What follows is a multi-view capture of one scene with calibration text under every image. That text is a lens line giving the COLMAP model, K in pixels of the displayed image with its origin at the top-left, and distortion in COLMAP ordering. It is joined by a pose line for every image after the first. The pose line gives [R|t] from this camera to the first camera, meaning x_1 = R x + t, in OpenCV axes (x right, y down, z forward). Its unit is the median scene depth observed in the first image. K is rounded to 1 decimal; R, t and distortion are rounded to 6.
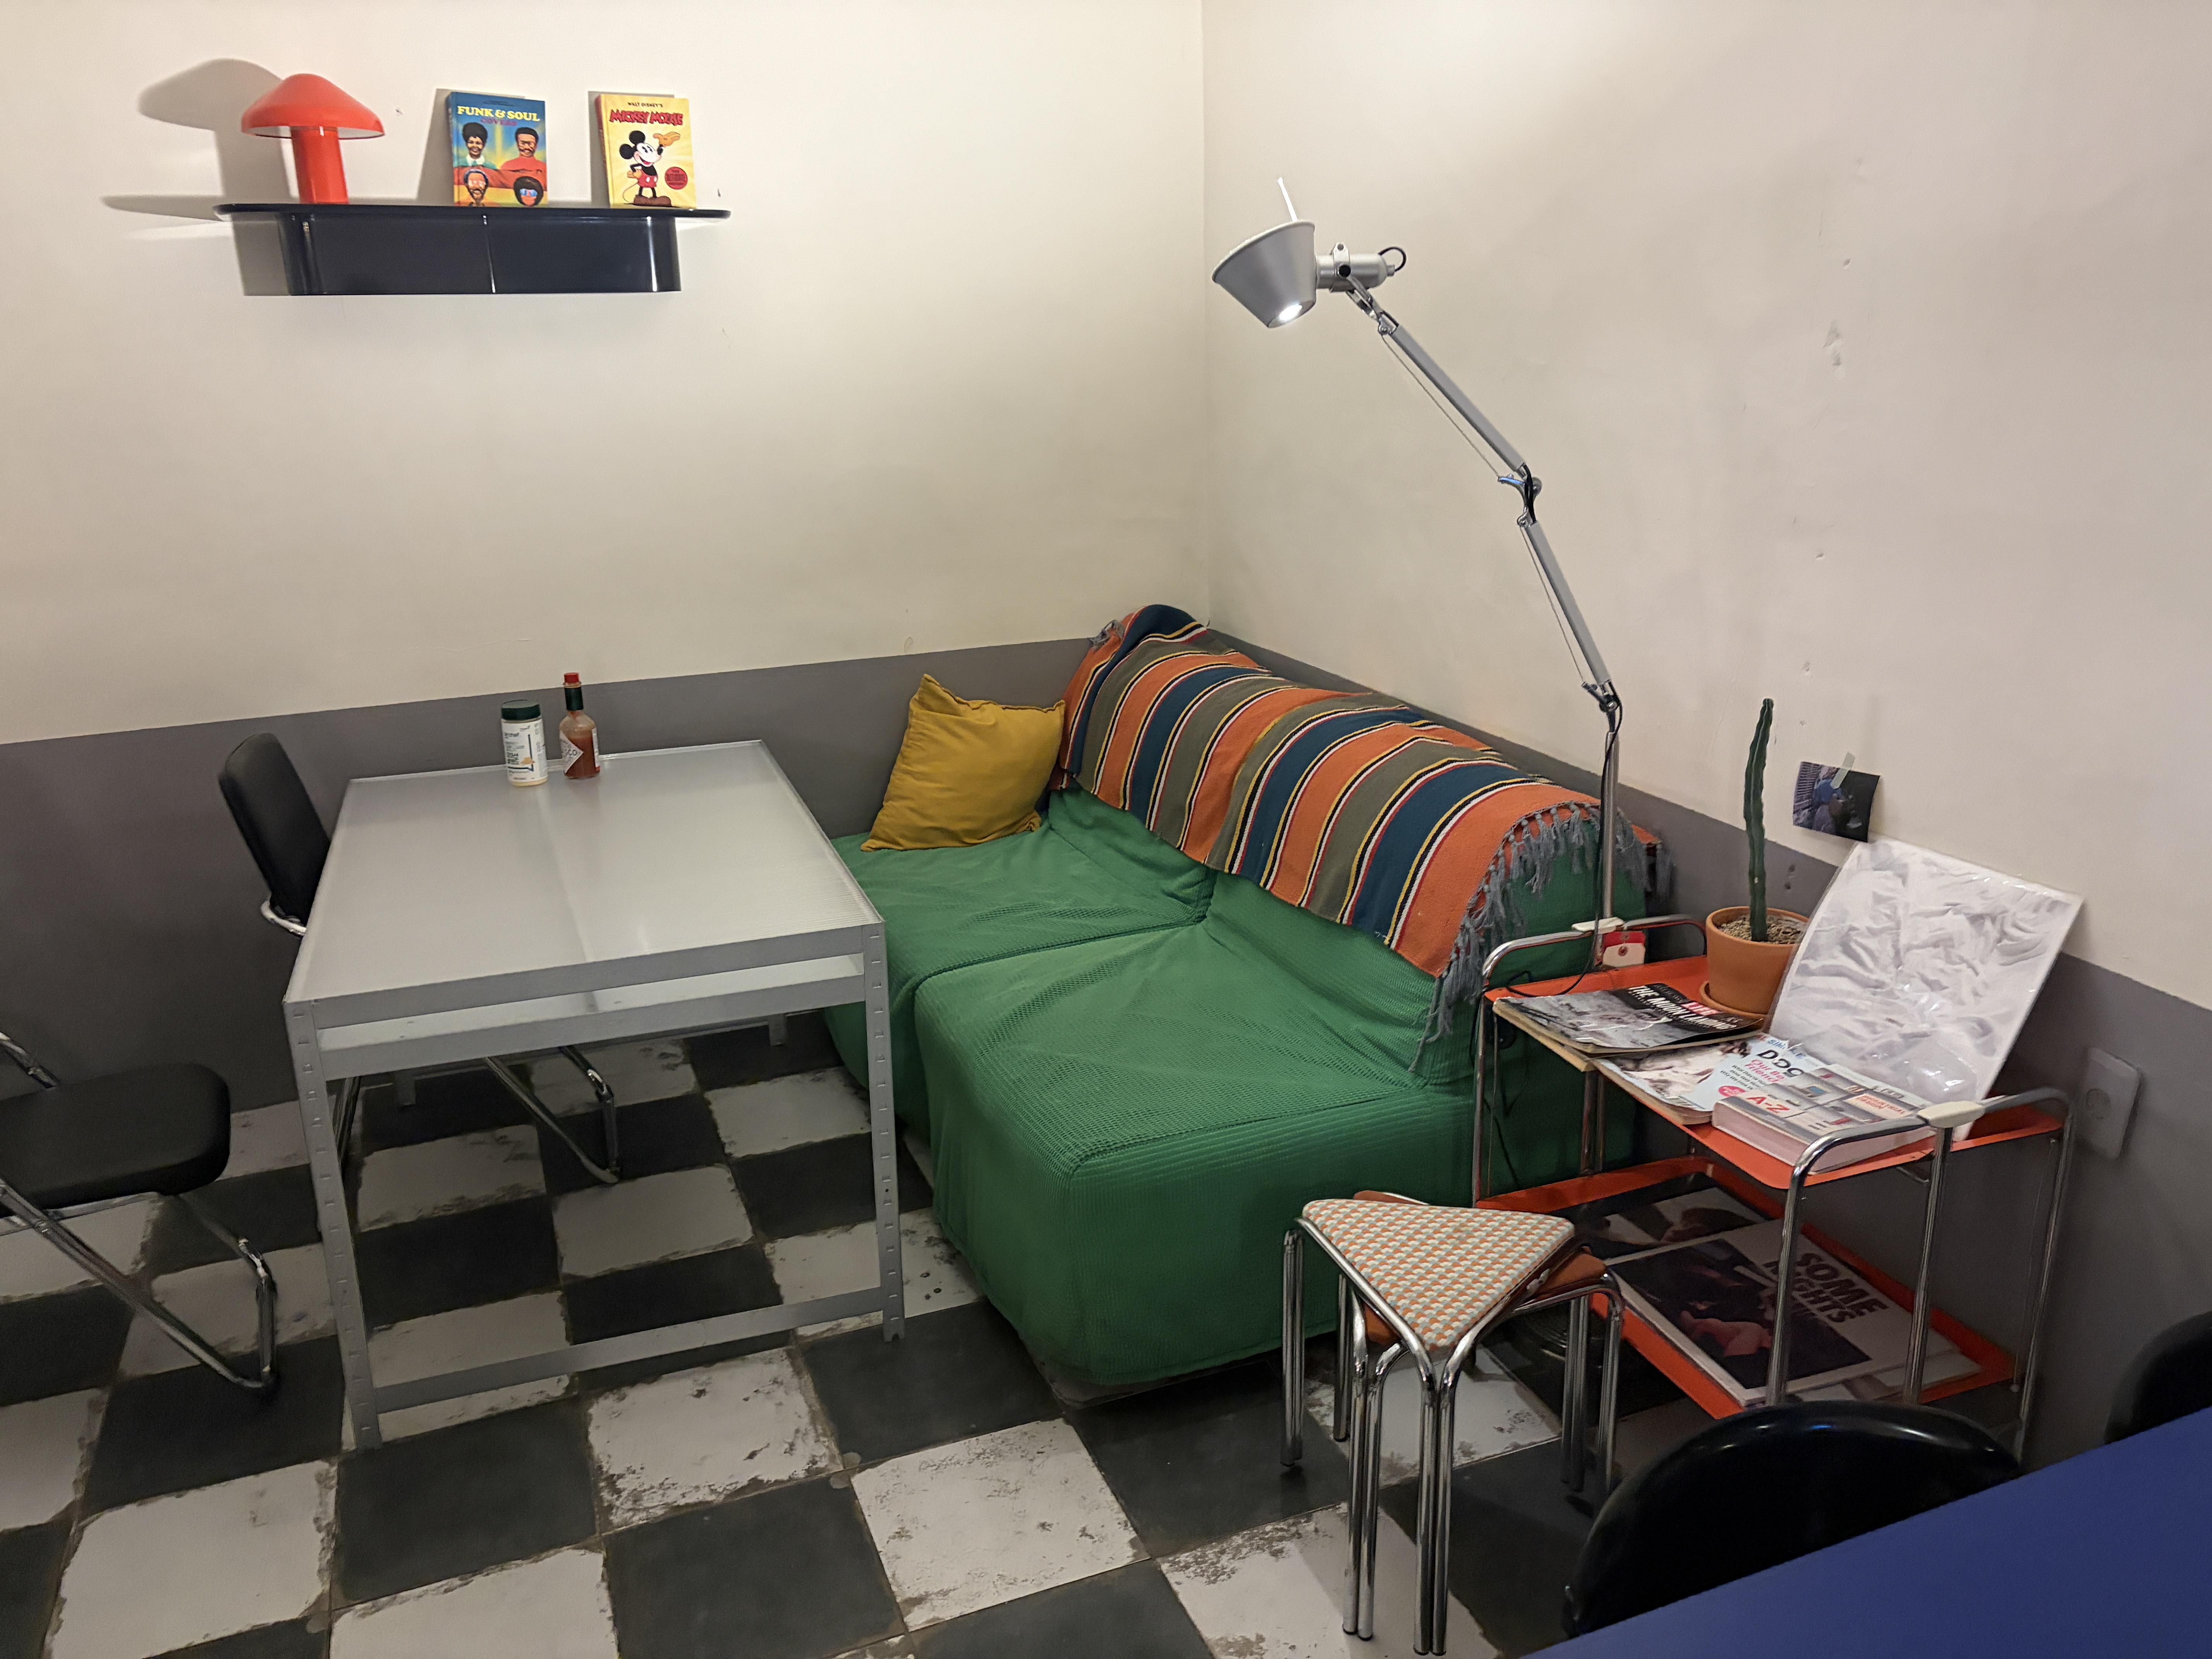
lens RADIAL K [[1692.0, 0, 1090.3], [0, 1692.0, 842.3], [0, 0, 1]] dist [0.005473, 0.004323]
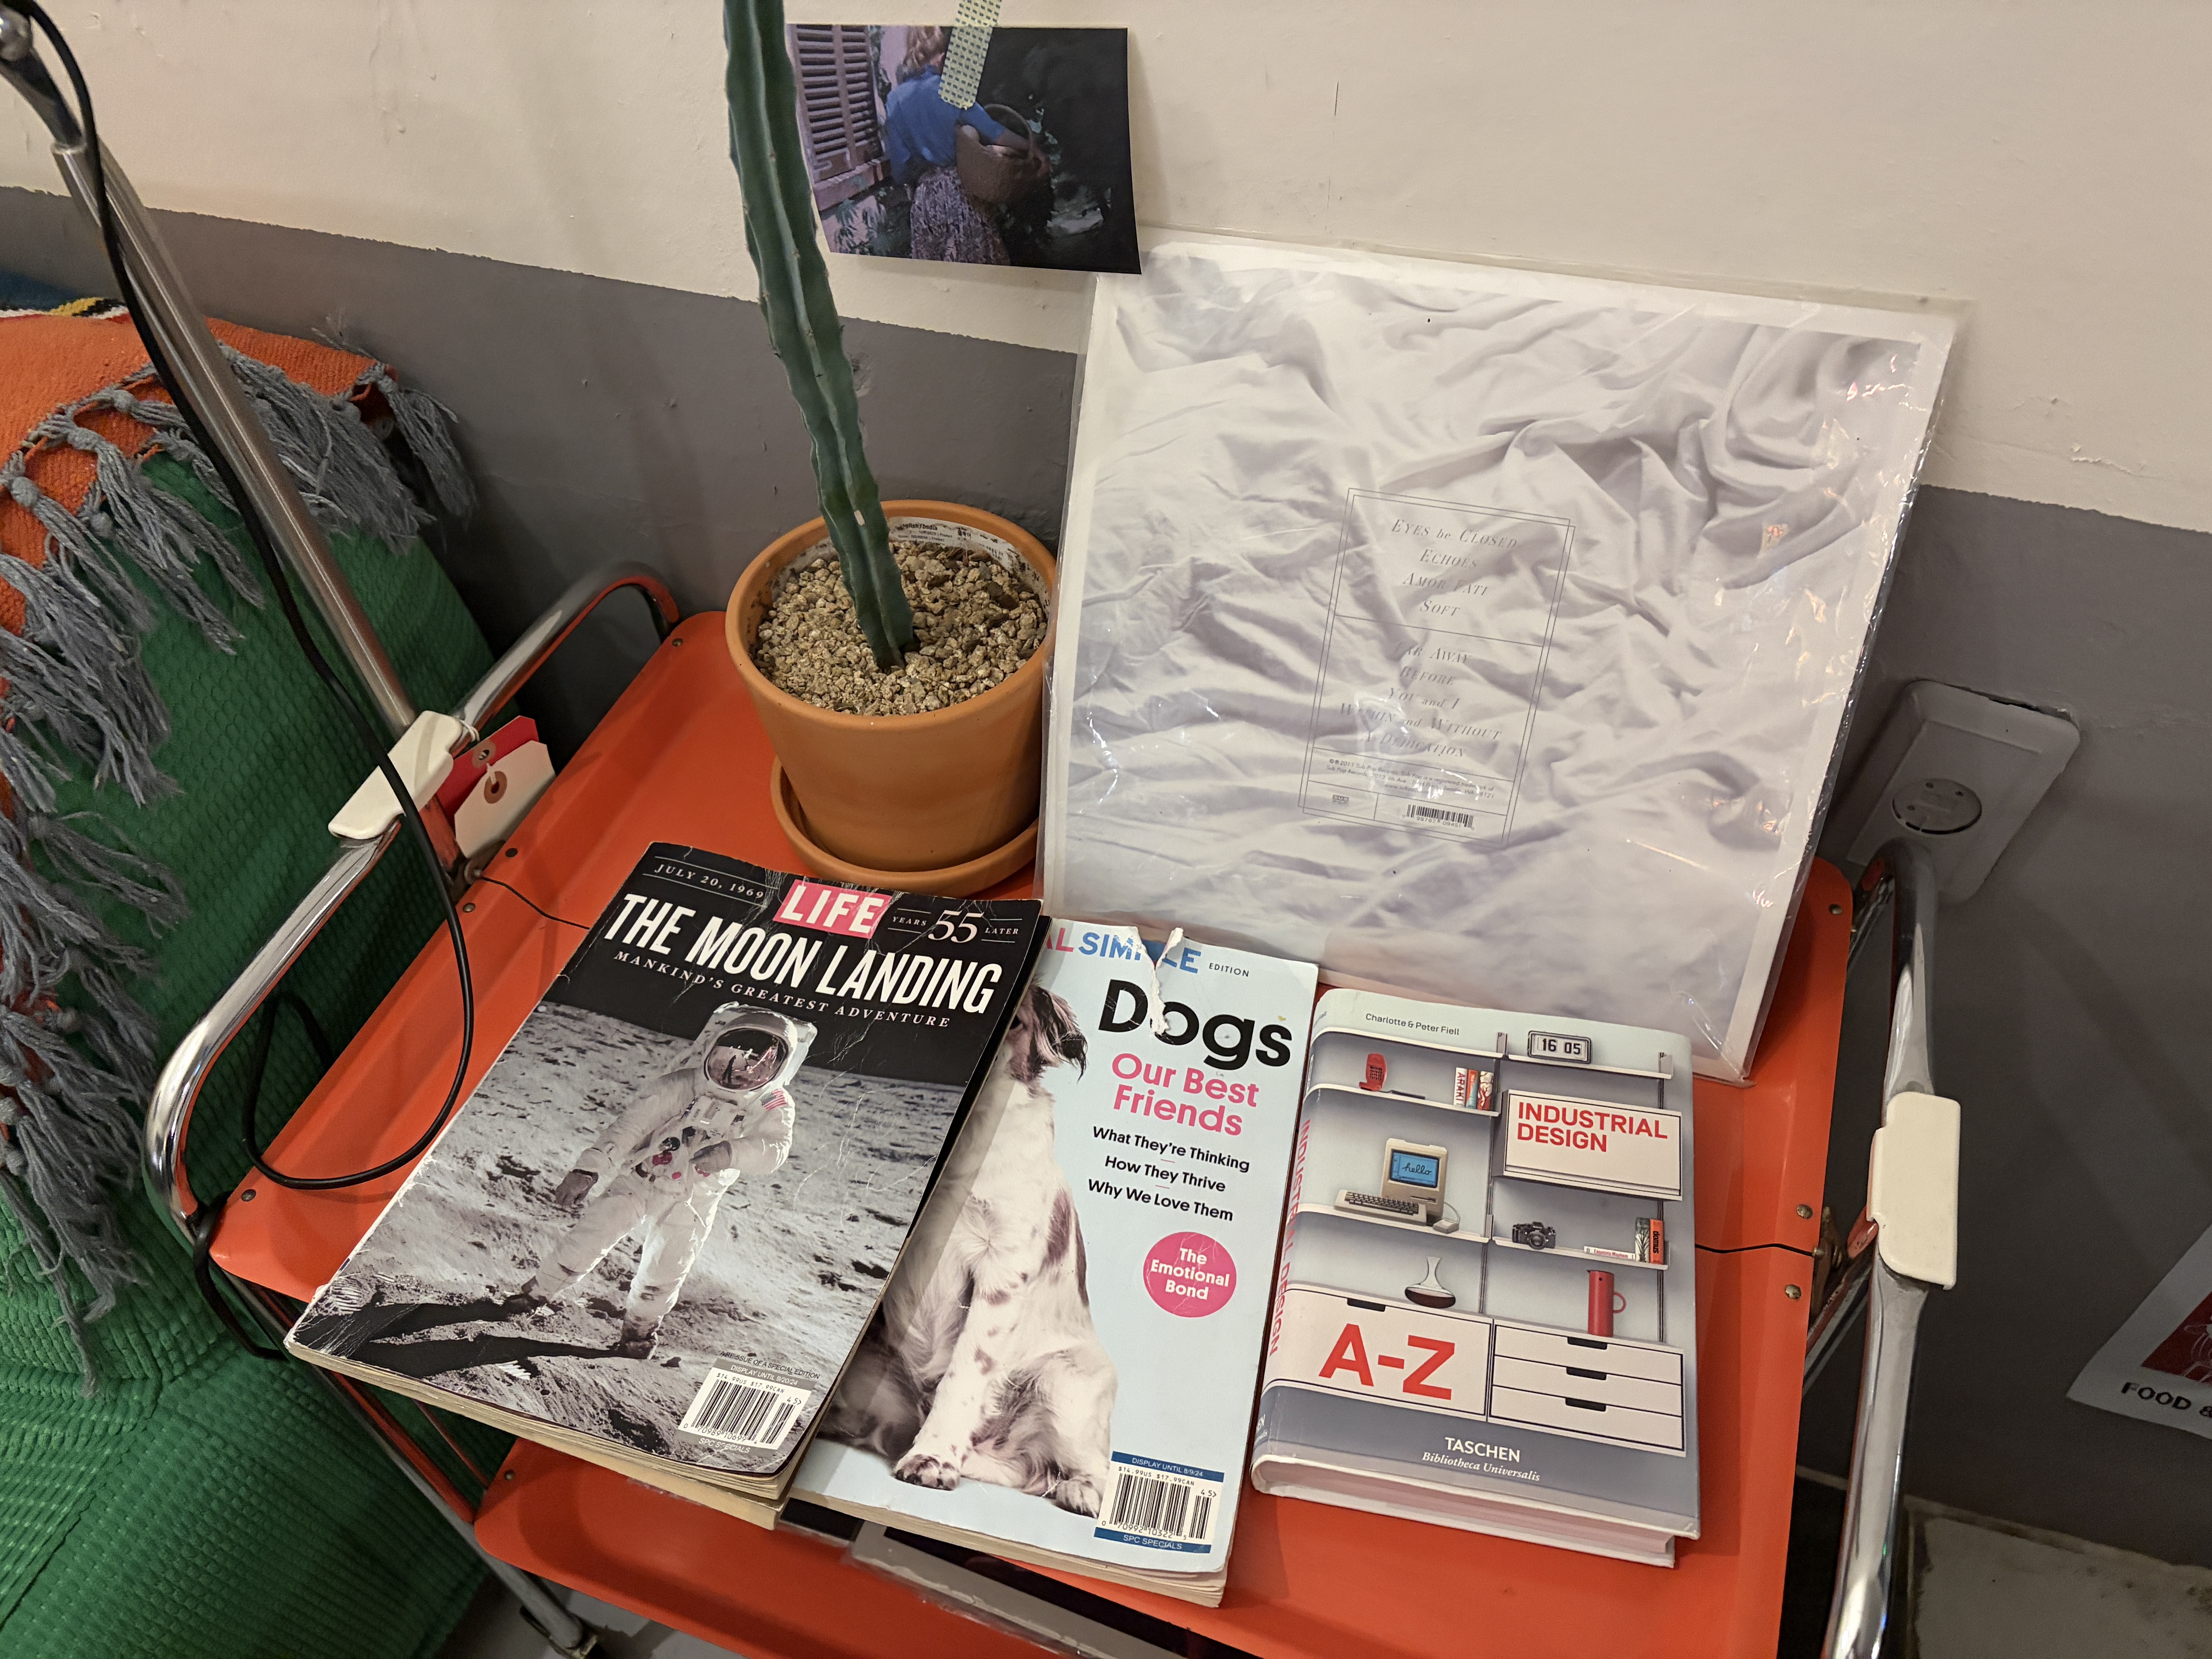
lens RADIAL K [[1692.0, 0, 1090.3], [0, 1692.0, 842.3], [0, 0, 1]] dist [0.005473, 0.004323]
pose [[0.639516, -0.585070, 0.498711, 0.252431], [0.257110, 0.774123, 0.578471, -0.100037], [-0.724509, -0.241718, 0.645491, 0.811725]]
